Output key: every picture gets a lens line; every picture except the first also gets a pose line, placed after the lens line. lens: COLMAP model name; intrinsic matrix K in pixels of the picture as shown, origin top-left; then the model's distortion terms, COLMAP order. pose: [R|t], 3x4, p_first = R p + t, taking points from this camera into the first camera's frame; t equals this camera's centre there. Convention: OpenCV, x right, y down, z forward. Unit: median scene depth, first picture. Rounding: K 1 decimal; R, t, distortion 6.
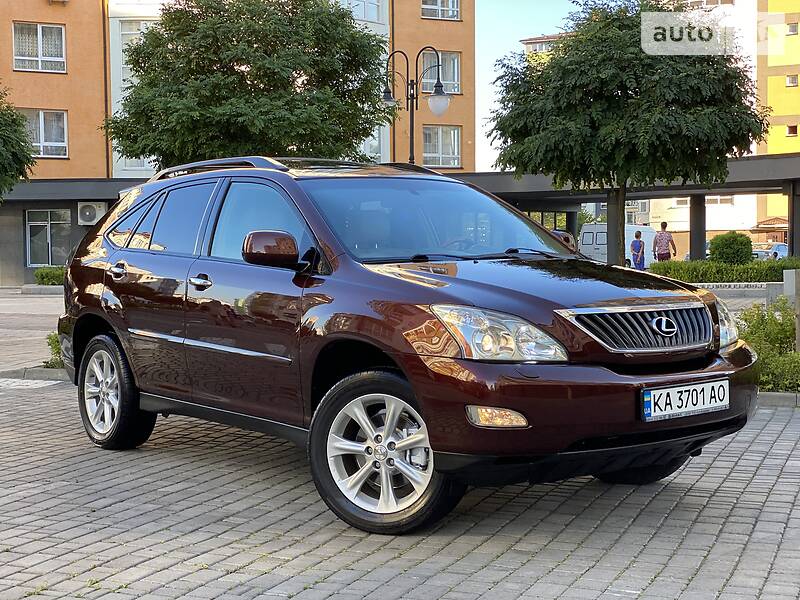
lens RADIAL K [[1214.2, 0, 400.0], [0, 1214.2, 300.0], [0, 0, 1]] dist [0.105589, -0.062219]
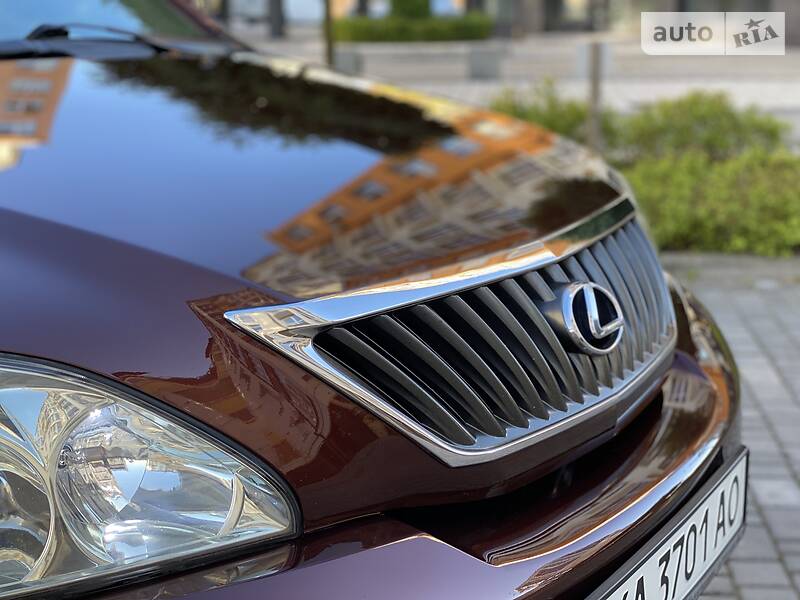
lens RADIAL K [[1235.0, 0, 400.0], [0, 1235.0, 300.0], [0, 0, 1]] dist [-0.028690, -0.078370]
pose [[0.942859, -0.067354, 0.326314, 0.075688], [0.002937, 0.980997, 0.194001, -0.037566], [-0.333180, -0.181957, 0.925139, 0.716318]]
